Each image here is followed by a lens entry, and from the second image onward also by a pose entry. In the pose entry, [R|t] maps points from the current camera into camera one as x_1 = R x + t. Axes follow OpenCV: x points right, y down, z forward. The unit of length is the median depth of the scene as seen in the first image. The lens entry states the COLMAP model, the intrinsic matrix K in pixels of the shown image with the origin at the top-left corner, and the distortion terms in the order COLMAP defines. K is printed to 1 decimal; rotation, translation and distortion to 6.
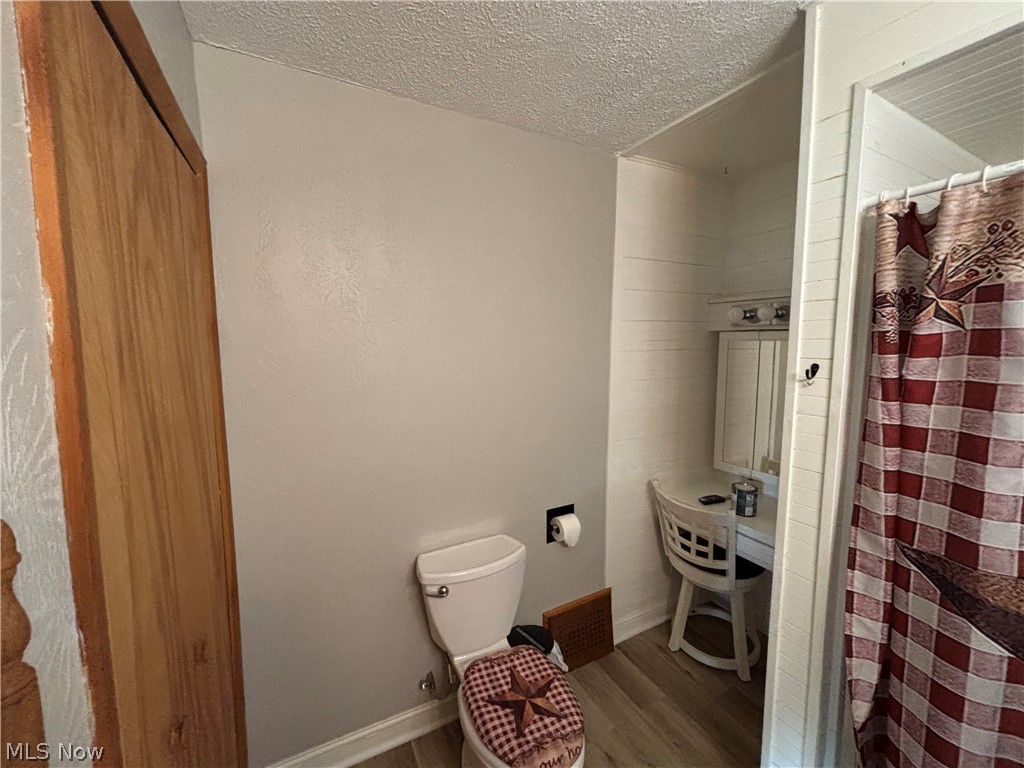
lens RADIAL K [[416.3, 0, 512.0], [0, 416.3, 382.9], [0, 0, 1]] dist [0.000747, 0.000661]
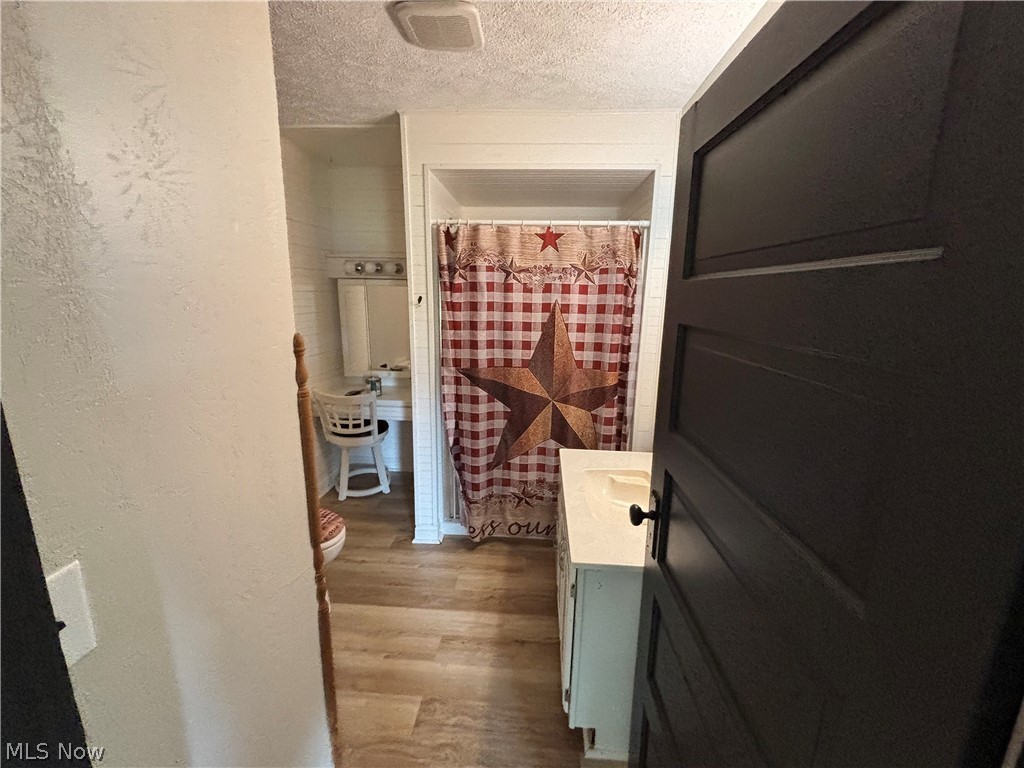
lens RADIAL K [[416.3, 0, 513.4], [0, 416.3, 382.5], [0, 0, 1]] dist [0.000747, 0.000661]
pose [[0.539346, -0.162567, 0.826243, -0.951908], [0.063350, 0.986241, 0.152694, 0.107189], [-0.839698, -0.030012, 0.542224, -0.633265]]
